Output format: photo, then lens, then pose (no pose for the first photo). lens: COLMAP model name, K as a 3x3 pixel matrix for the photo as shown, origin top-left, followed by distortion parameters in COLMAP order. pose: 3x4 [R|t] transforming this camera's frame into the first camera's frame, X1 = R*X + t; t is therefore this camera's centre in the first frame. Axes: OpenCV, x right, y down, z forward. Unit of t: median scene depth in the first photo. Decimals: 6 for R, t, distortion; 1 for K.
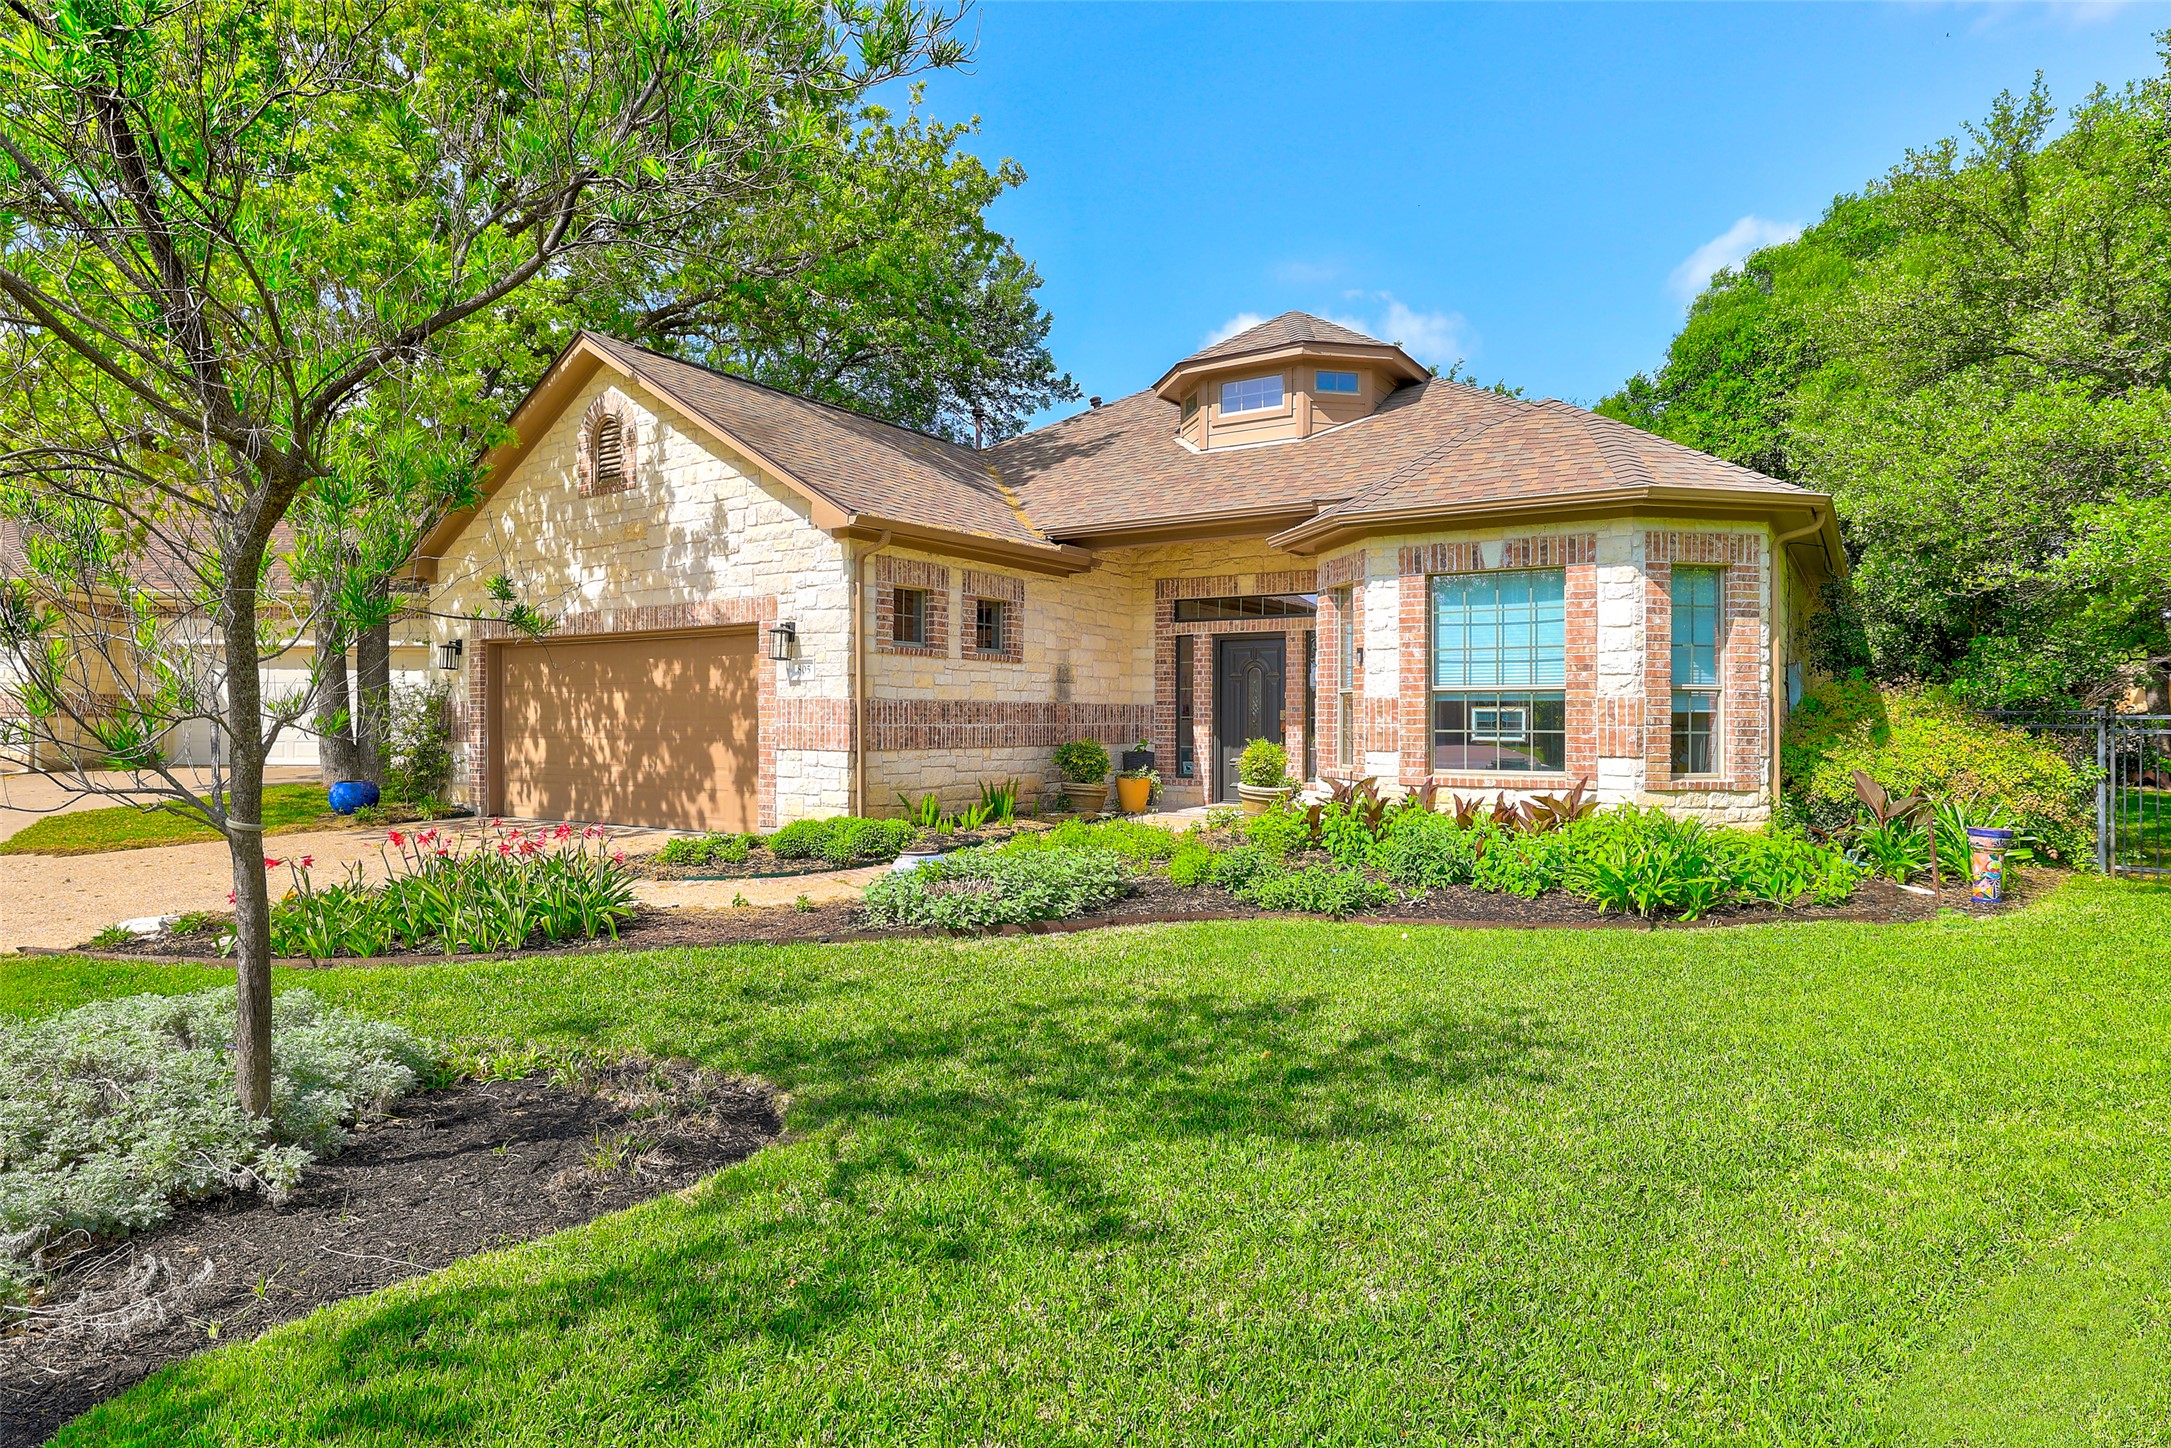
lens RADIAL K [[1081.1, 0, 1078.0], [0, 1081.1, 710.2], [0, 0, 1]] dist [-0.023844, 0.000246]
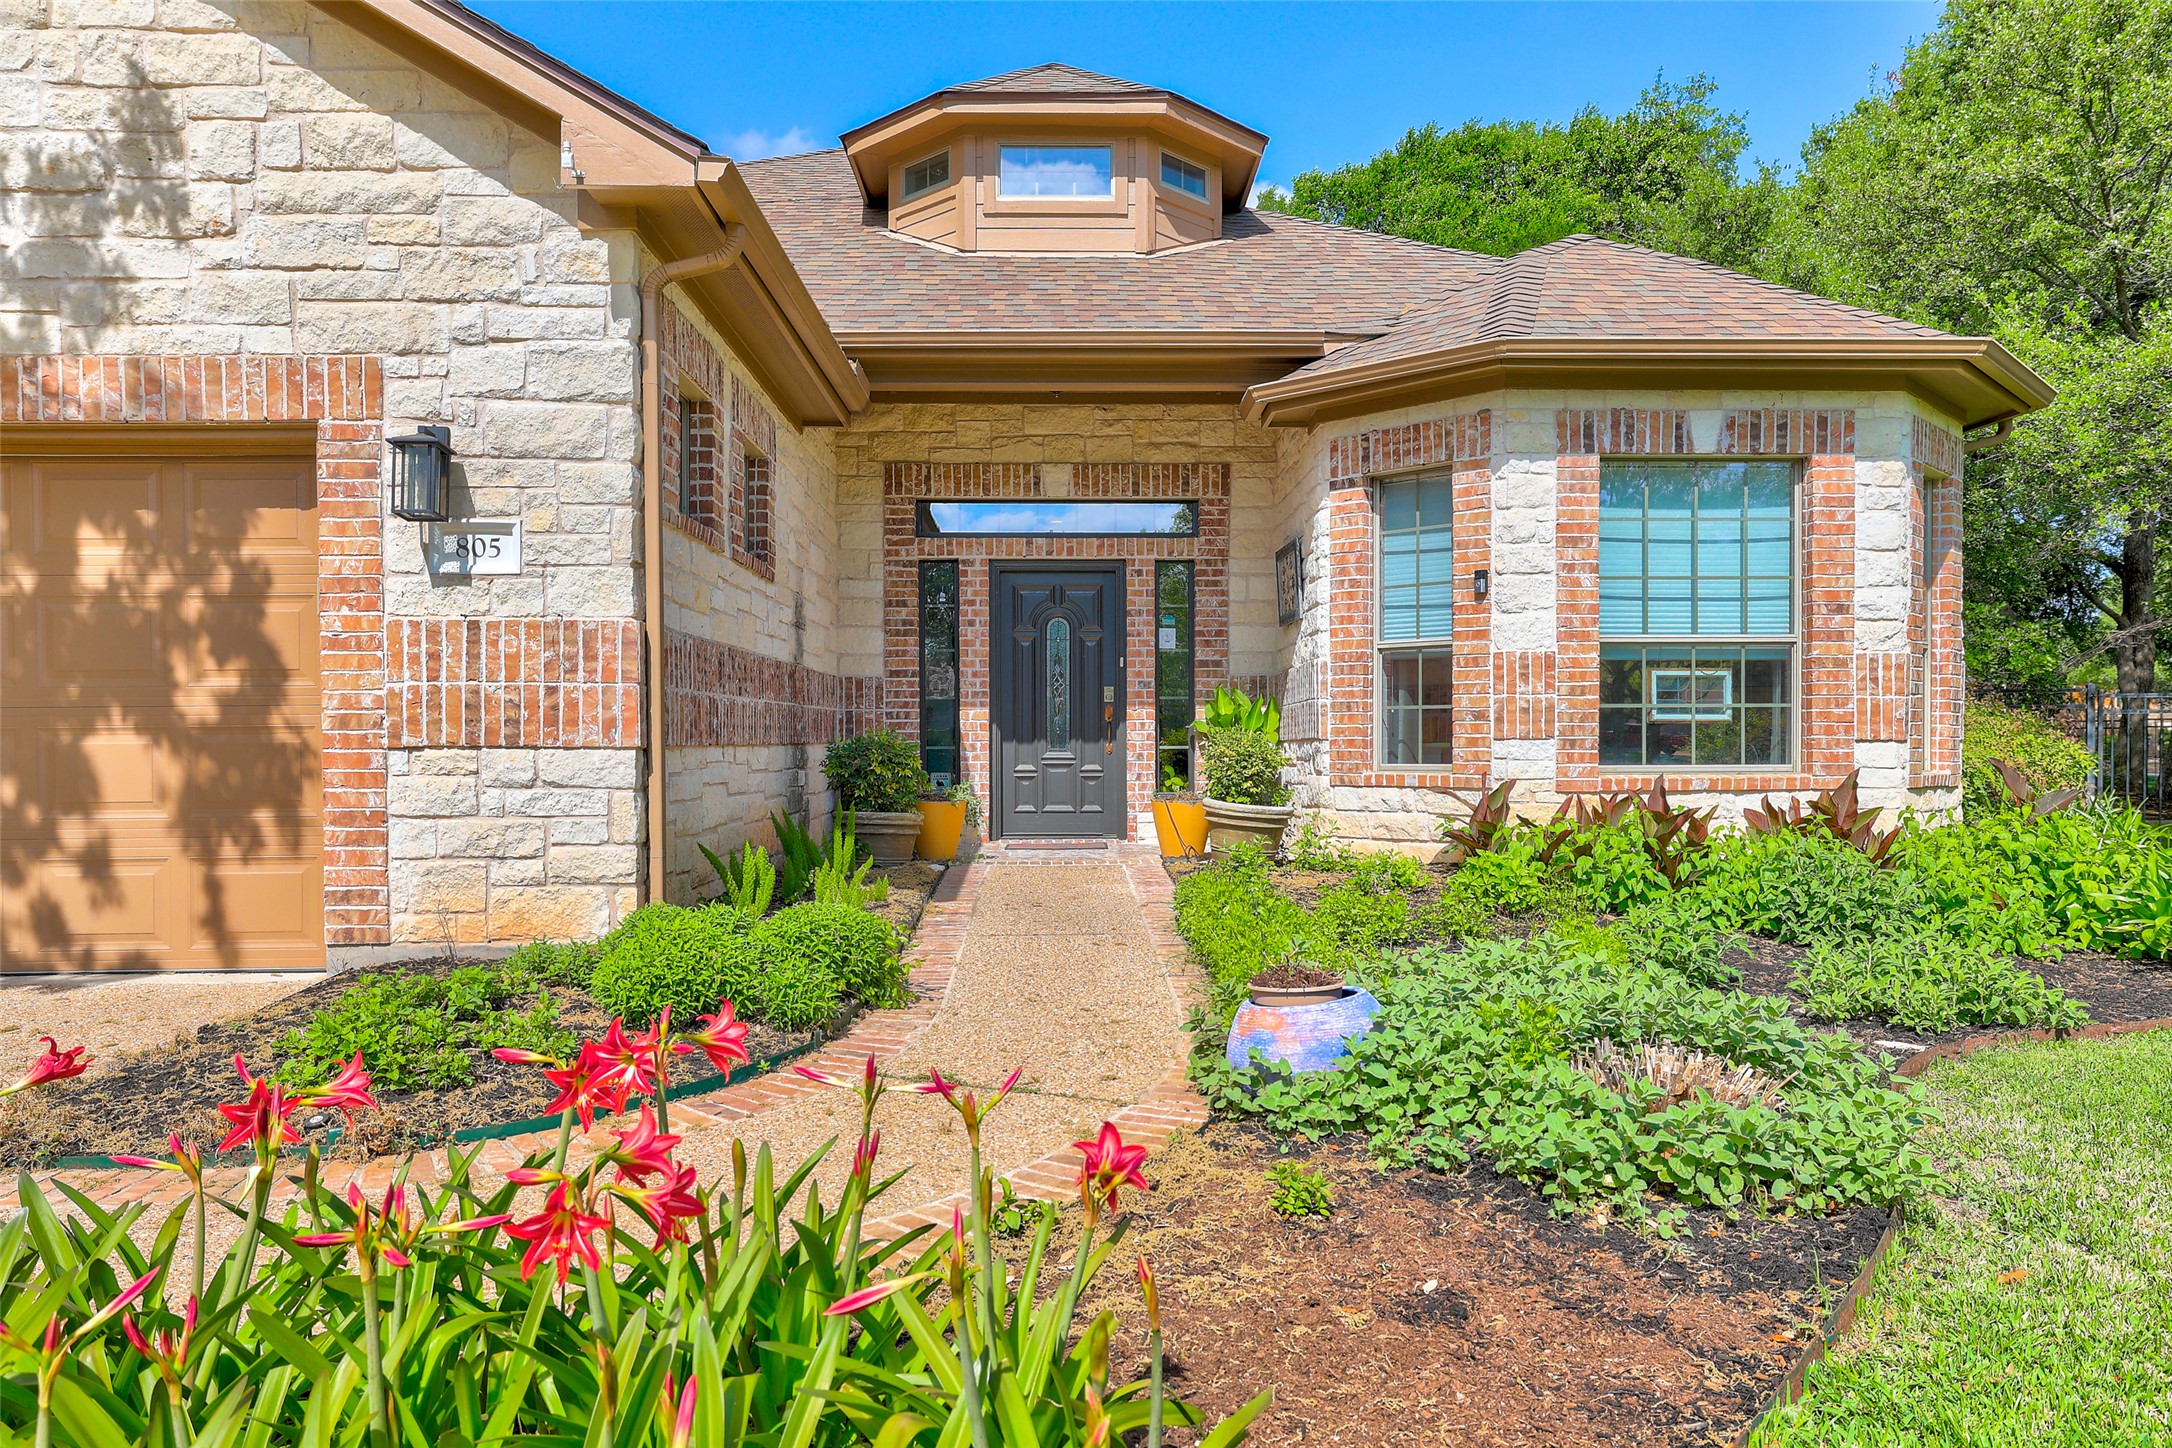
lens RADIAL K [[1379.9, 0, 1087.0], [0, 1379.9, 743.6], [0, 0, 1]] dist [0.001814, 0.003712]
pose [[0.847462, -0.008559, 0.530787, -0.346754], [-0.000878, 0.999846, 0.017524, 0.026831], [-0.530855, -0.015317, 0.847324, 0.458578]]
